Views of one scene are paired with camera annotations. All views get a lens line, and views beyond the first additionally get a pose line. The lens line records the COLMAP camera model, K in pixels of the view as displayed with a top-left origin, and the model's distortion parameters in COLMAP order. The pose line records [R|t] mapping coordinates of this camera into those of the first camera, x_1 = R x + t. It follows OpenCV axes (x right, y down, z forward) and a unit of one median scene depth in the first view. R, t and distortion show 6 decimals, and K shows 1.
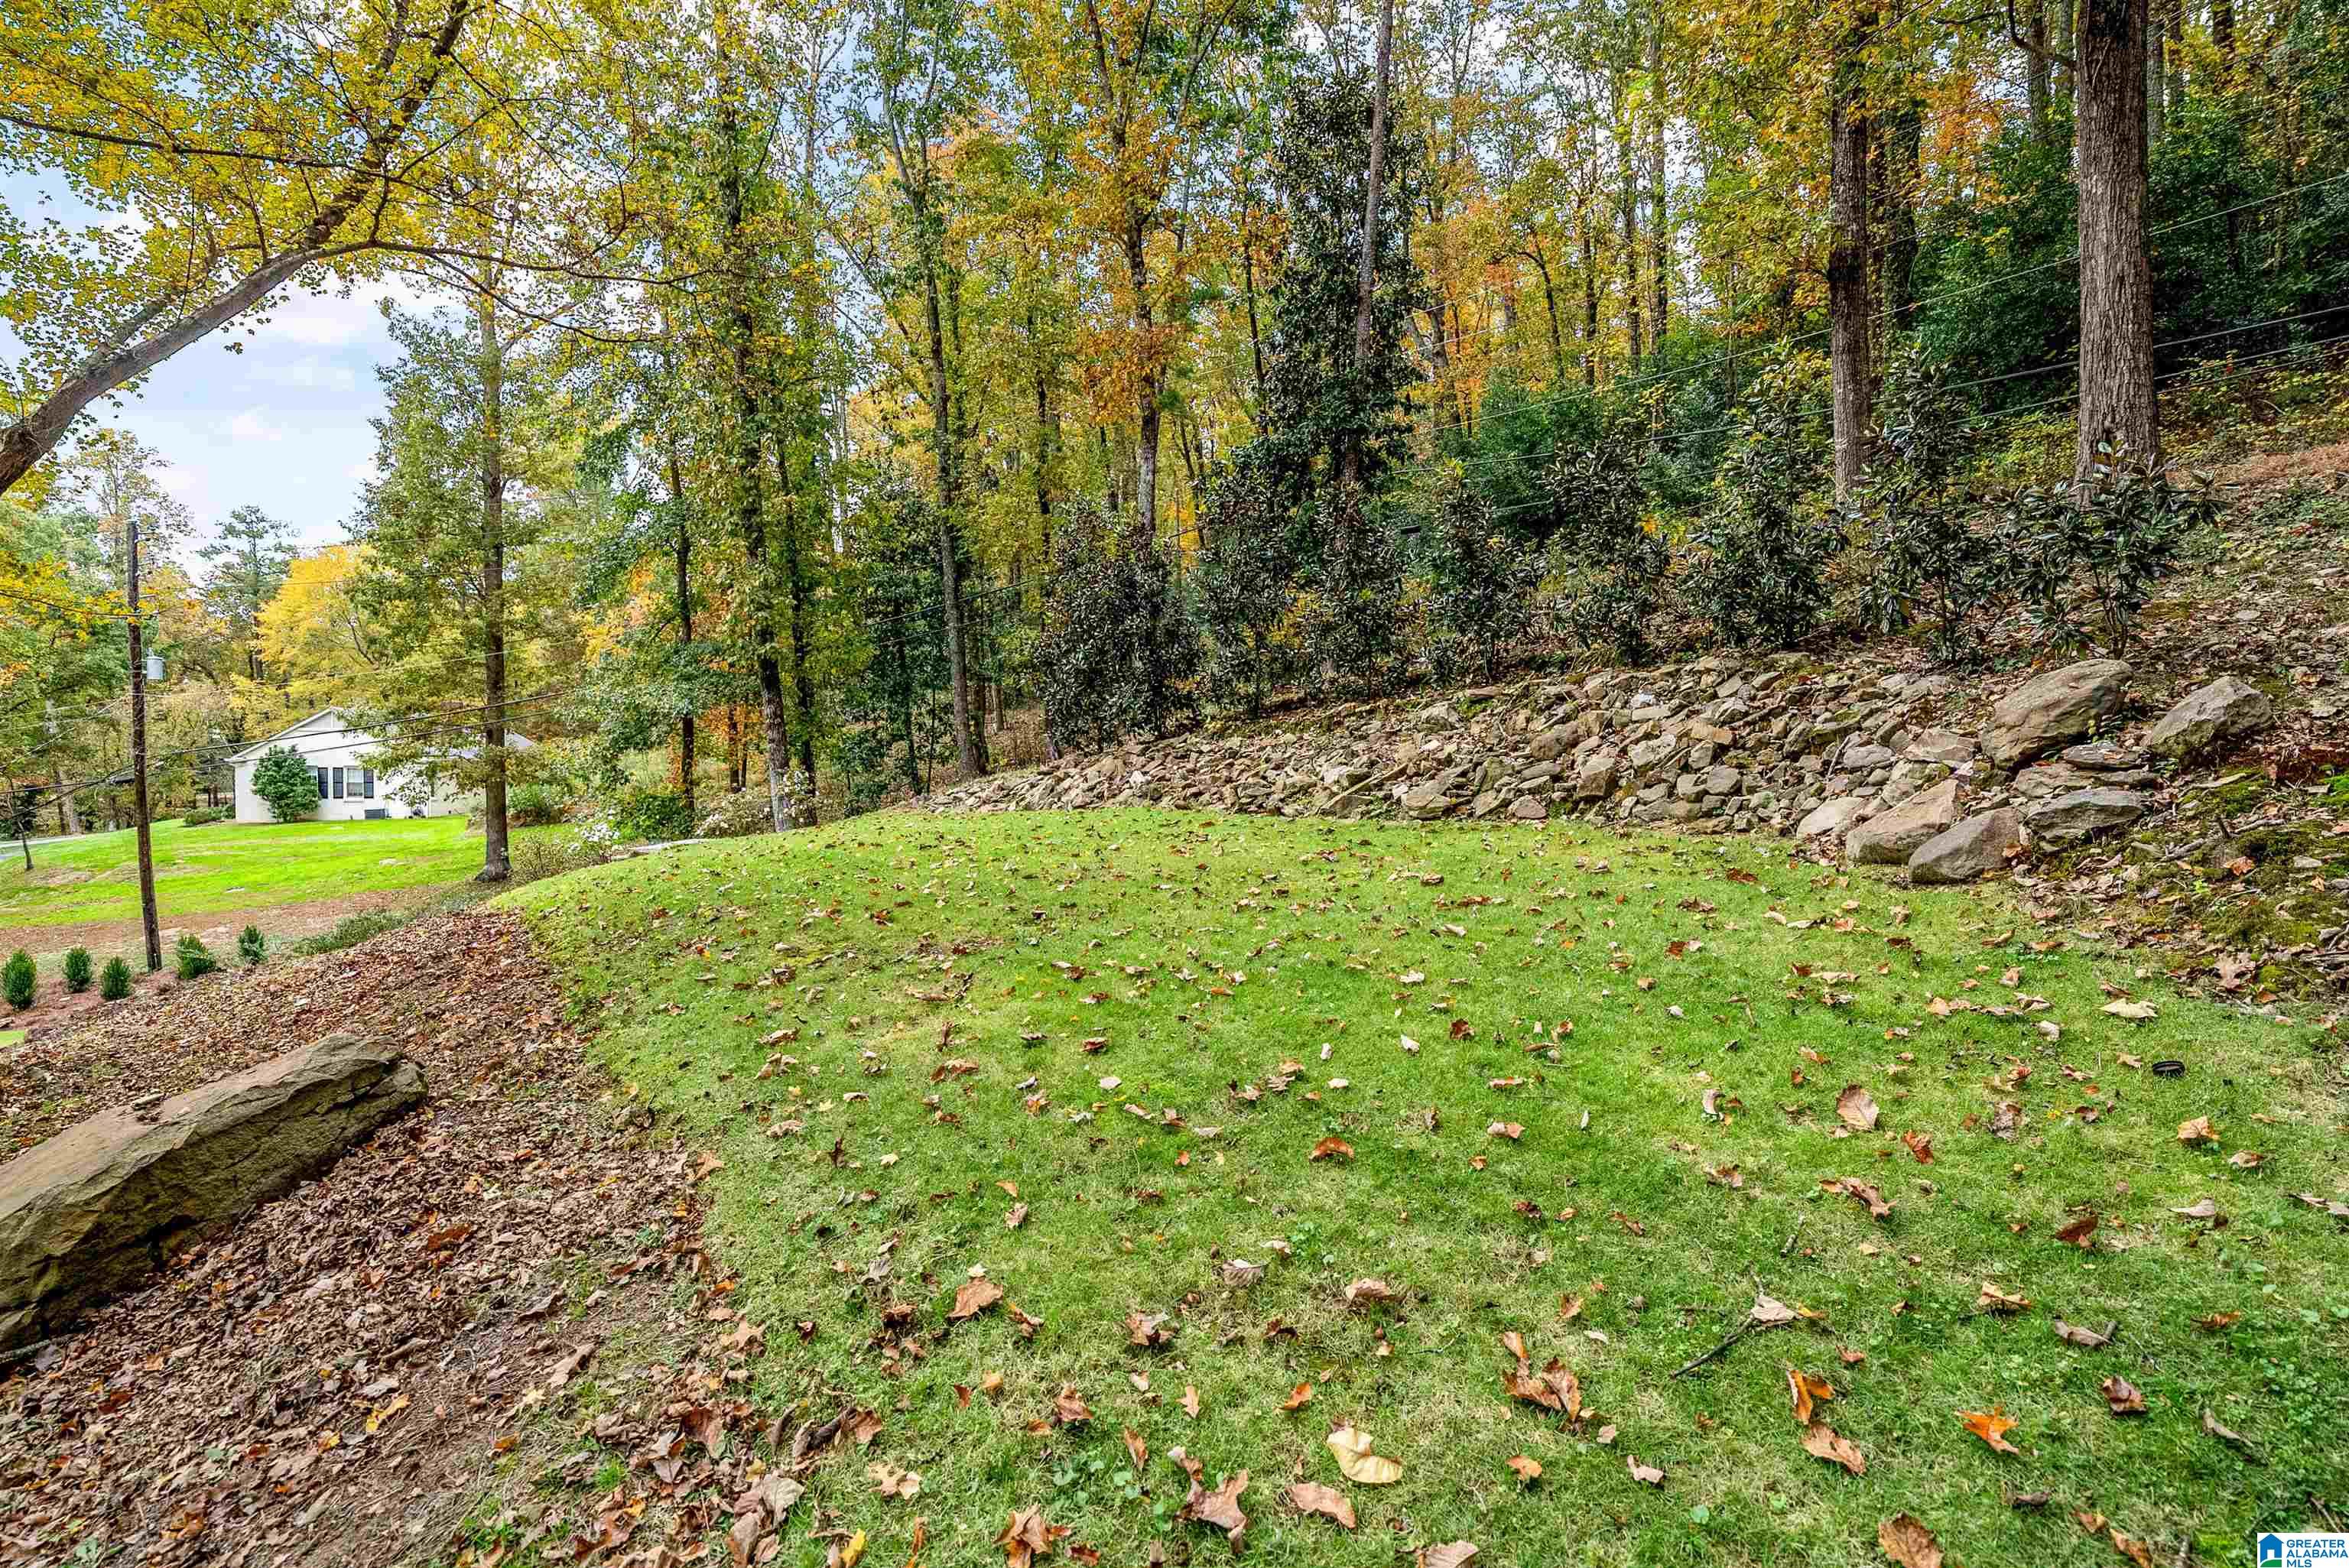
lens RADIAL K [[1133.5, 0, 1128.0], [0, 1133.5, 757.1], [0, 0, 1]] dist [0.000011, -0.000382]
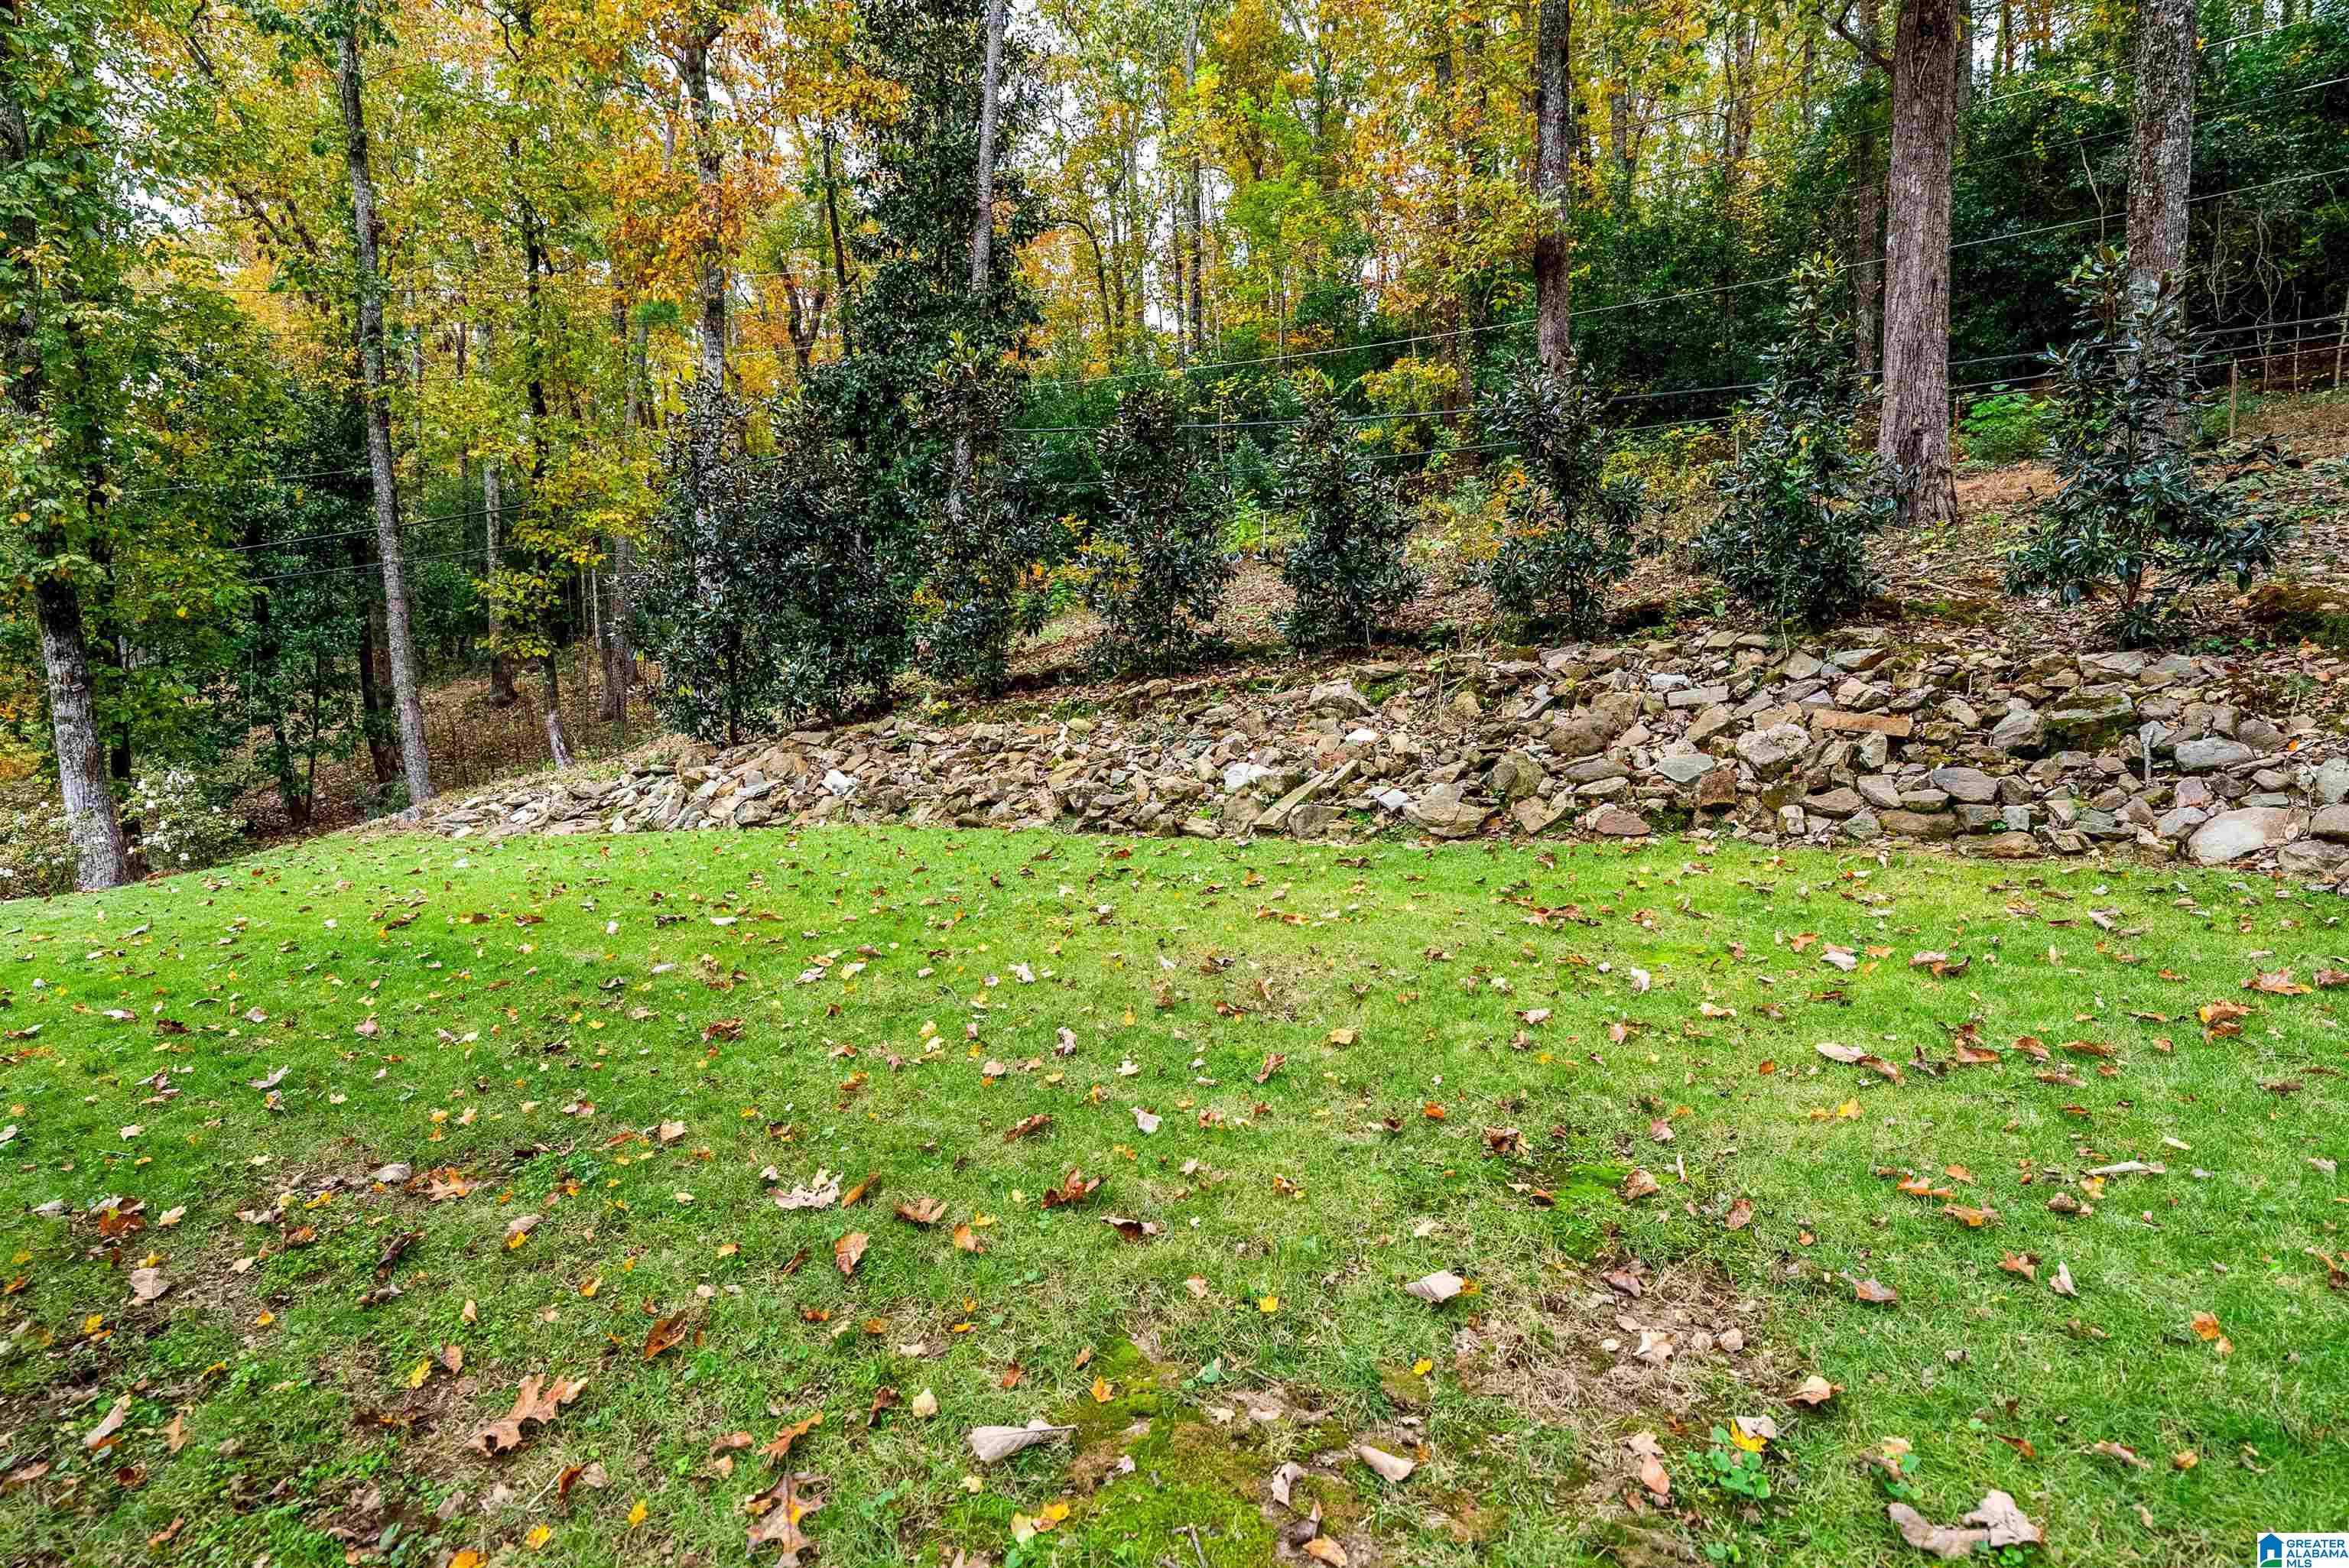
lens RADIAL K [[1133.5, 0, 1128.0], [0, 1133.5, 757.1], [0, 0, 1]] dist [0.000011, -0.000382]
pose [[0.876067, 0.000359, 0.482188, -0.148713], [-0.003364, 0.999980, 0.005367, 0.000237], [-0.482177, -0.006324, 0.876051, 0.274721]]
